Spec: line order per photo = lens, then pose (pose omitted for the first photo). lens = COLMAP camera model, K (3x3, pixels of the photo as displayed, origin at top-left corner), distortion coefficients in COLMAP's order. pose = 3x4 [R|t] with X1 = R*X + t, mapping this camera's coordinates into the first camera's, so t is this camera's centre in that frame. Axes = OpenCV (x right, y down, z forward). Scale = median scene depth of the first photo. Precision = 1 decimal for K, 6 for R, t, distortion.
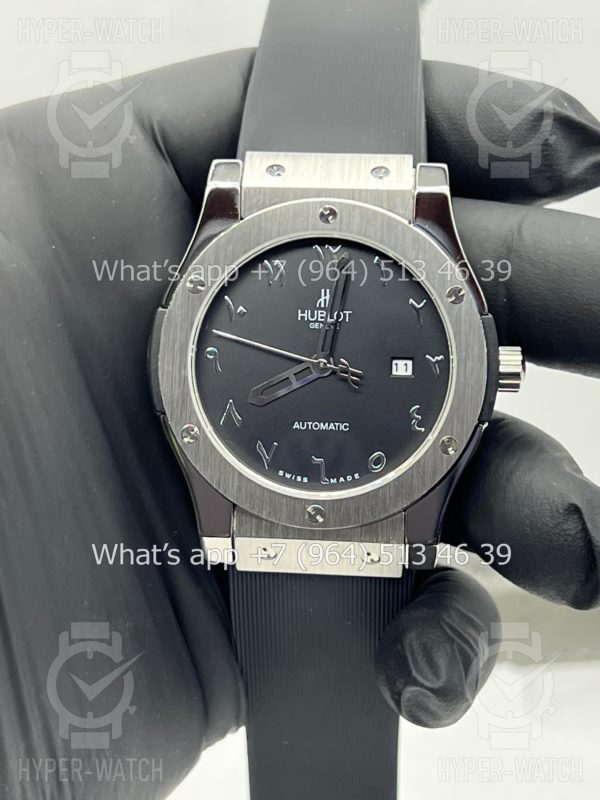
lens RADIAL K [[1824.0, 0, 300.0], [0, 1824.0, 400.0], [0, 0, 1]] dist [0.120296, -0.196028]
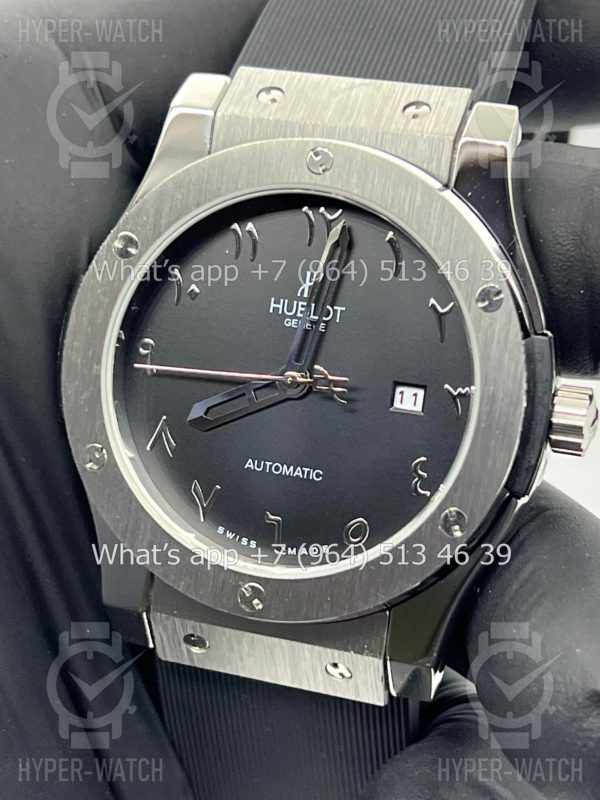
lens RADIAL K [[1824.0, 0, 300.0], [0, 1824.0, 400.0], [0, 0, 1]] dist [0.120296, -0.196028]
pose [[0.968831, 0.116880, -0.218416, 0.164489], [-0.120200, 0.992748, -0.001928, -0.011091], [0.216606, 0.028122, 0.975854, 0.332856]]
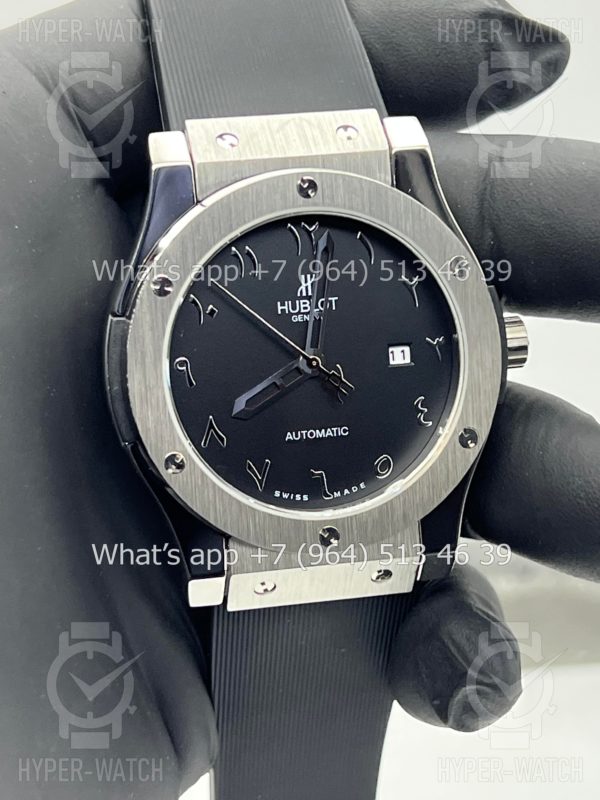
lens RADIAL K [[1824.0, 0, 300.0], [0, 1824.0, 400.0], [0, 0, 1]] dist [0.120296, -0.196028]
pose [[0.958408, -0.121559, 0.258219, -0.217017], [0.111169, 0.992305, 0.054521, -0.049357], [-0.262860, -0.023547, 0.964547, 0.172621]]
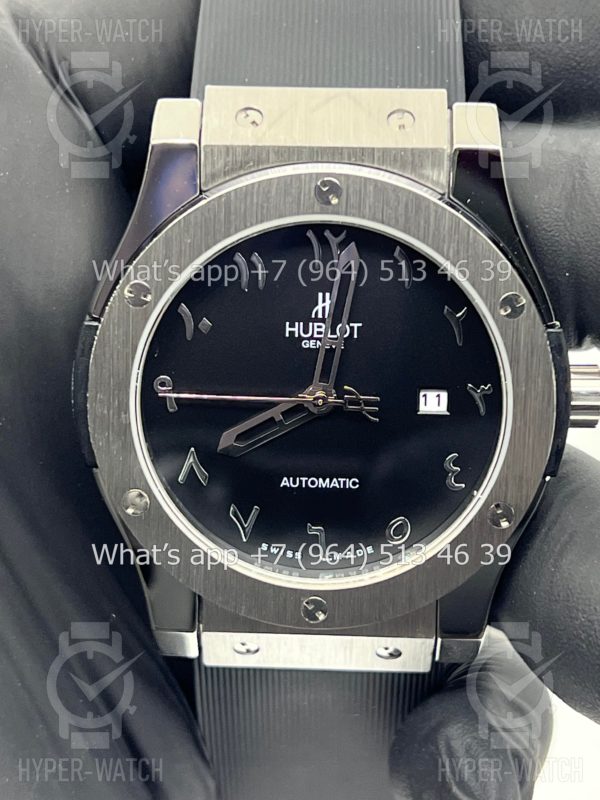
lens RADIAL K [[1824.0, 0, 300.0], [0, 1824.0, 400.0], [0, 0, 1]] dist [0.120296, -0.196028]
pose [[0.999236, -0.018853, 0.034247, -0.020012], [0.012855, 0.985771, 0.167599, -0.137582], [-0.036919, -0.167031, 0.985260, 0.303558]]
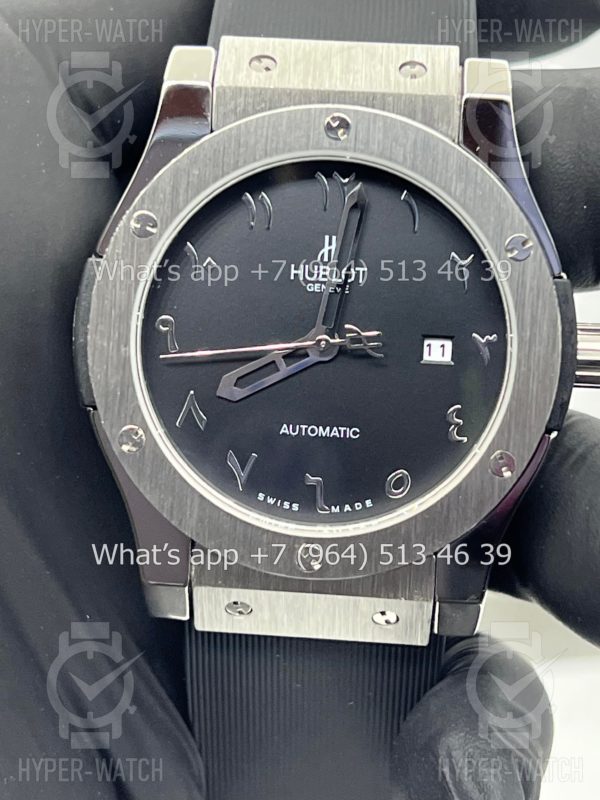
lens RADIAL K [[1824.0, 0, 300.0], [0, 1824.0, 400.0], [0, 0, 1]] dist [0.120296, -0.196028]
pose [[0.999653, 0.021916, 0.014632, -0.006540], [-0.022259, 0.999471, 0.023713, -0.014172], [-0.014104, -0.024031, 0.999612, 0.300550]]
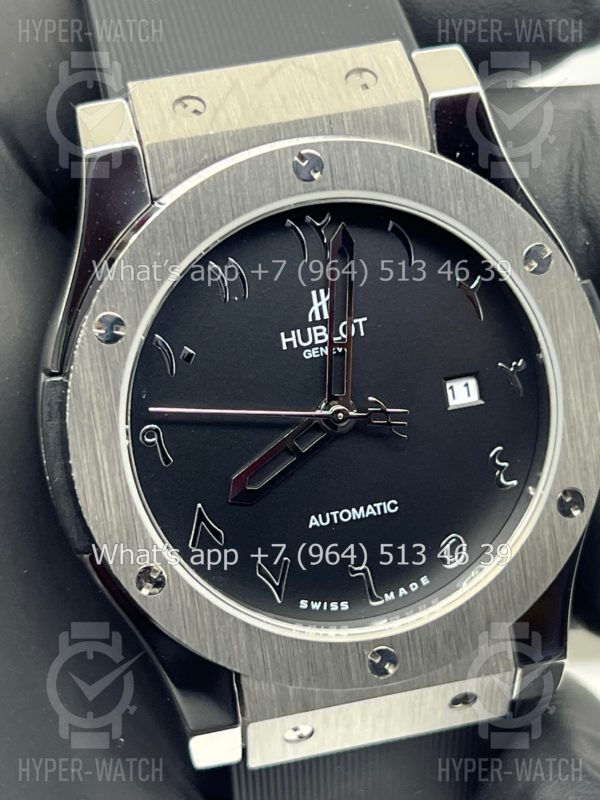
lens RADIAL K [[1824.0, 0, 300.0], [0, 1824.0, 400.0], [0, 0, 1]] dist [0.120296, -0.196028]
pose [[0.954199, -0.211015, 0.212079, -0.125543], [0.196402, 0.976566, 0.088005, -0.079152], [-0.225679, -0.042321, 0.973282, 0.419528]]
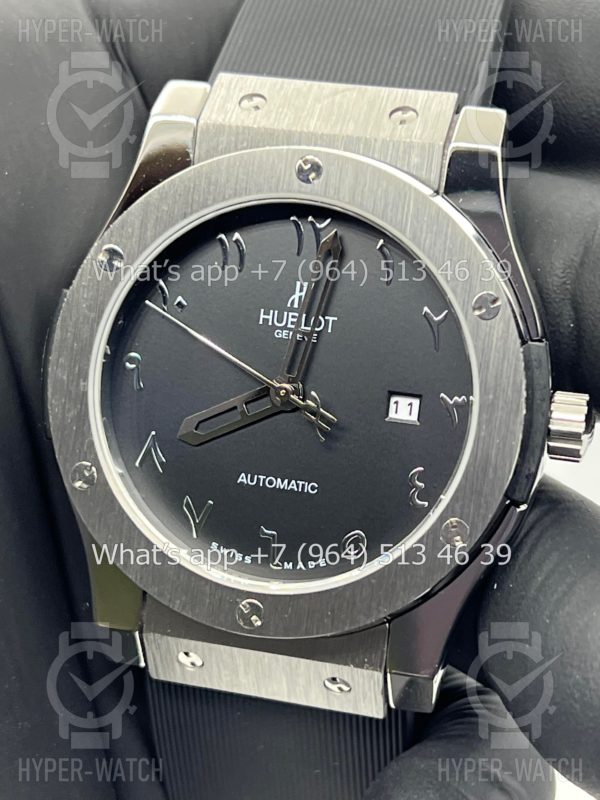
lens RADIAL K [[1824.0, 0, 300.0], [0, 1824.0, 400.0], [0, 0, 1]] dist [0.120296, -0.196028]
pose [[0.981992, 0.094677, -0.163485, 0.127372], [-0.095762, 0.995403, 0.001246, -0.017964], [0.162852, 0.014432, 0.986545, 0.336083]]
